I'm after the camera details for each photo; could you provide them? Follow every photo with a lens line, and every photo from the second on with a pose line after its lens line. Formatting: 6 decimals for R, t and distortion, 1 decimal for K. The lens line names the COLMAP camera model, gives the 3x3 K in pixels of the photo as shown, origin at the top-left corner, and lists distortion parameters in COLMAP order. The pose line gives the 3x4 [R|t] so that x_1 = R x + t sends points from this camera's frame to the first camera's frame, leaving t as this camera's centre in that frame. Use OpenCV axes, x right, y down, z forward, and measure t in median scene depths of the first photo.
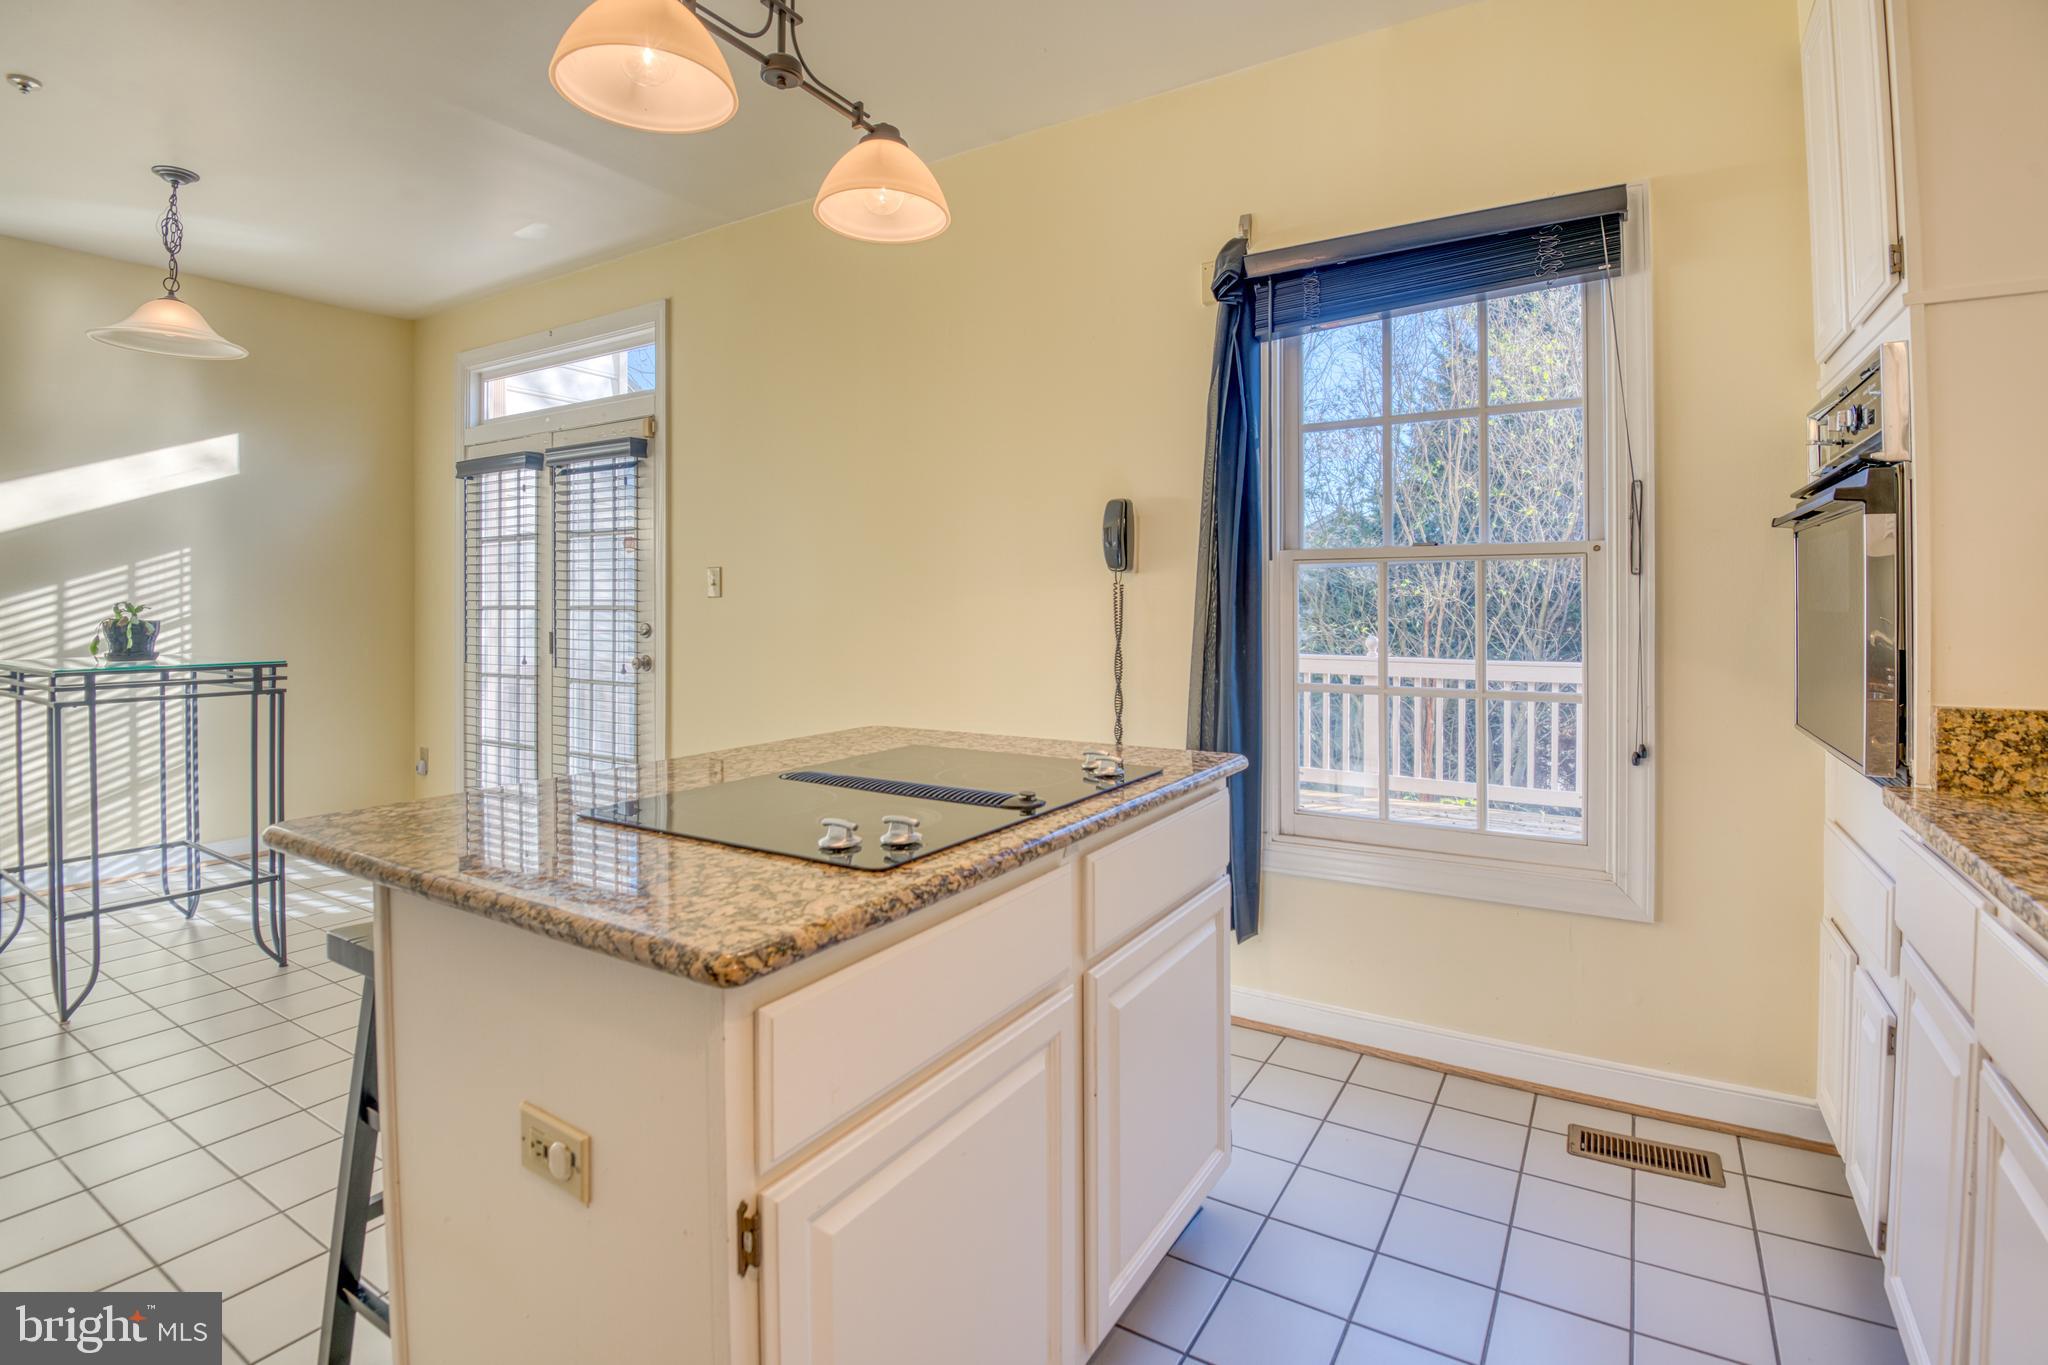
lens RADIAL K [[971.5, 0, 1004.5], [0, 971.5, 596.7], [0, 0, 1]] dist [-0.022014, -0.009311]
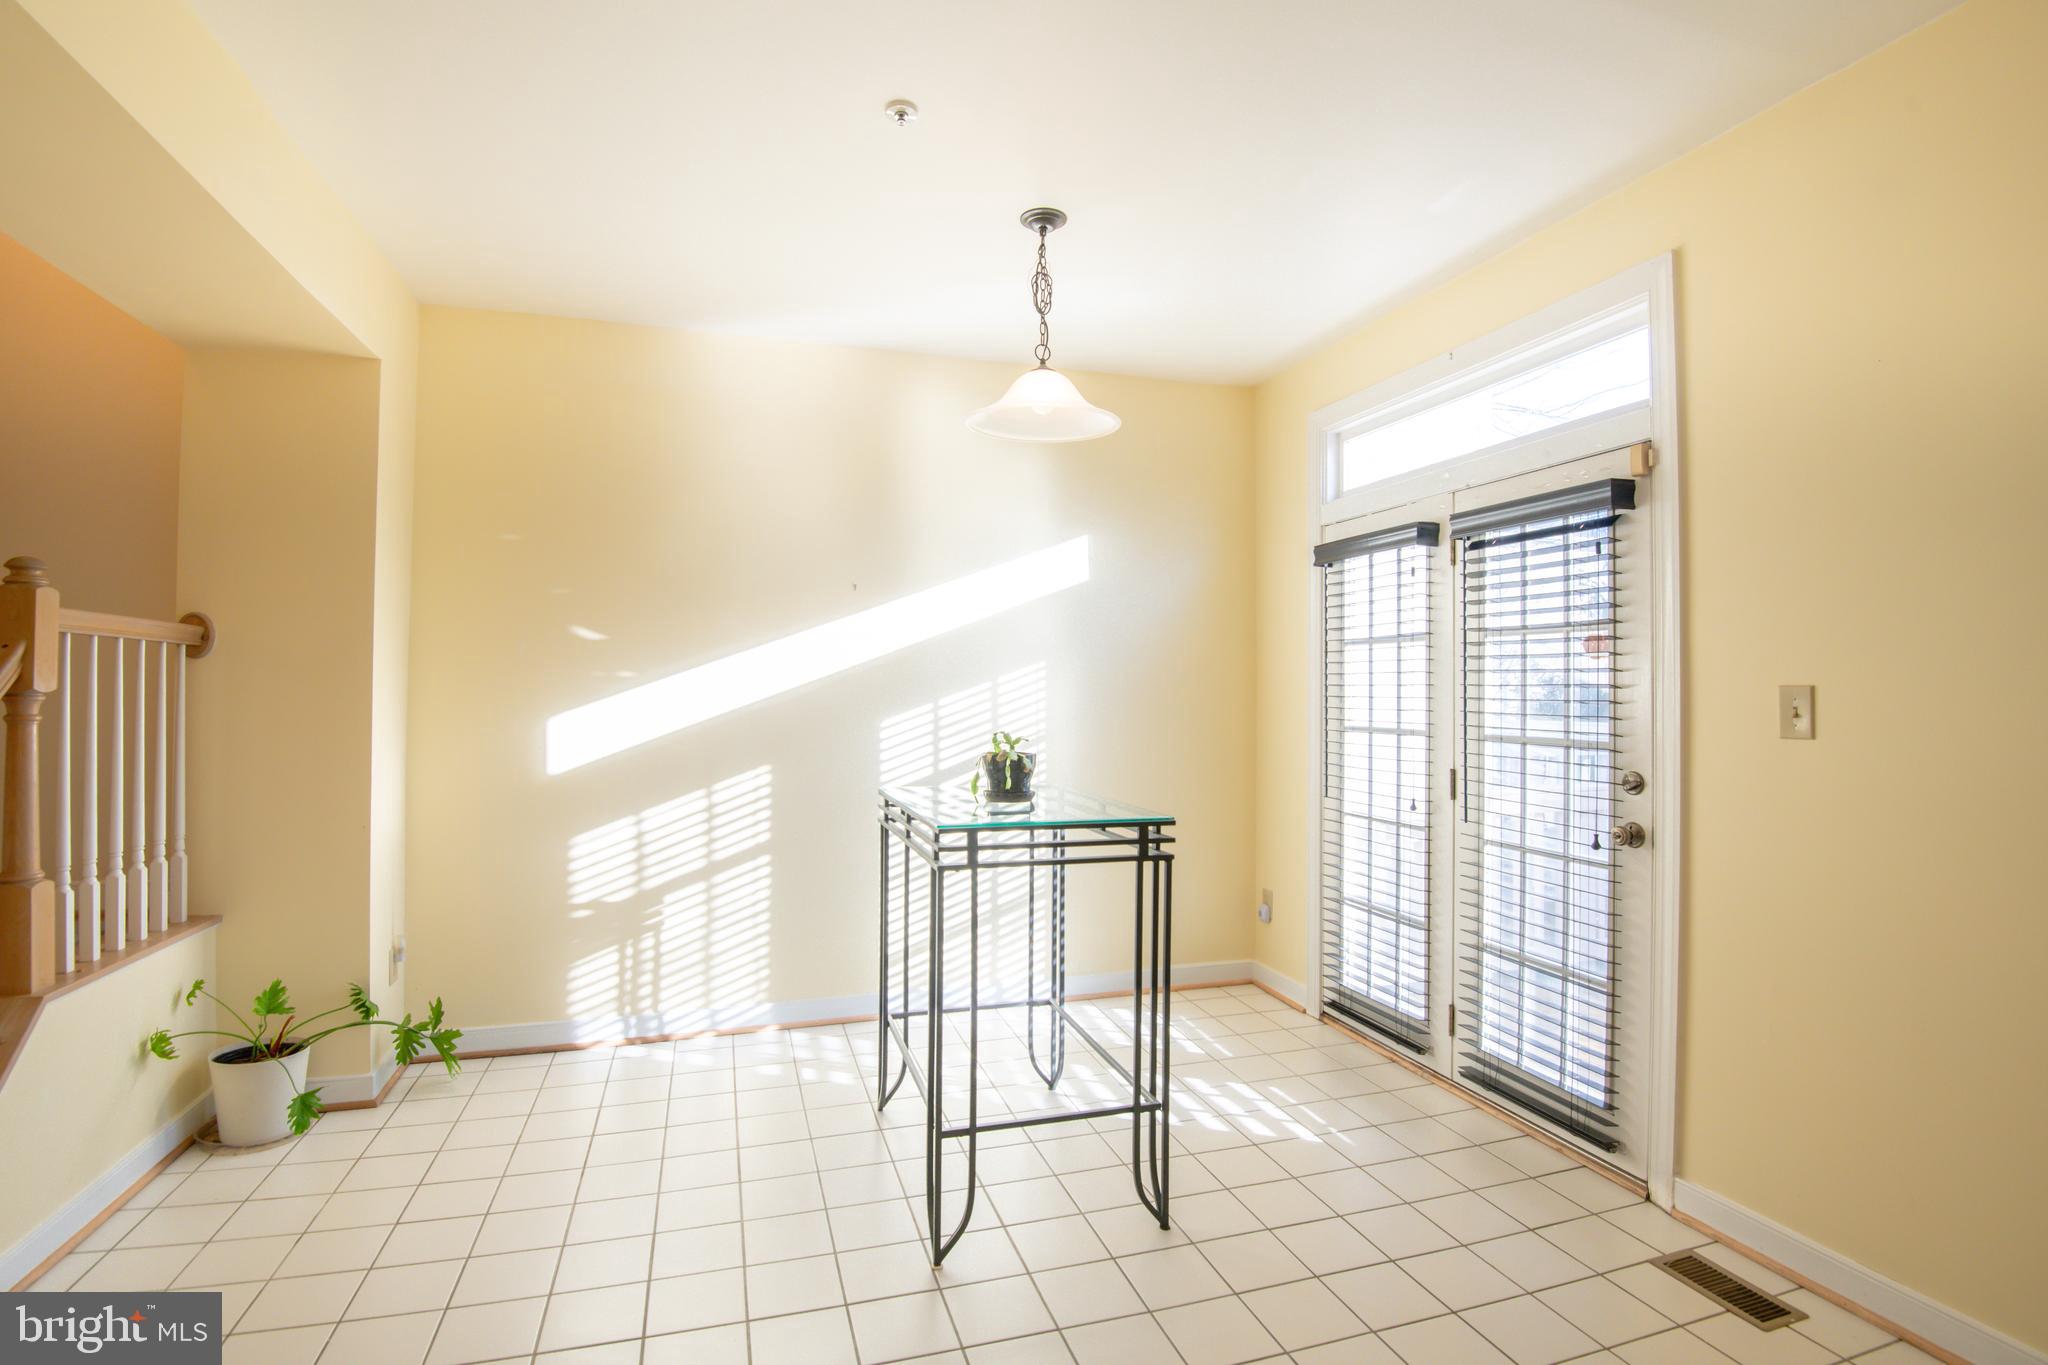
lens RADIAL K [[971.5, 0, 1025.4], [0, 971.5, 683.4], [0, 0, 1]] dist [-0.022014, -0.009311]
pose [[0.764697, 0.003605, -0.644380, -0.270974], [-0.005000, 0.999987, -0.000339, -0.027803], [0.644371, 0.003481, 0.764705, 0.267344]]
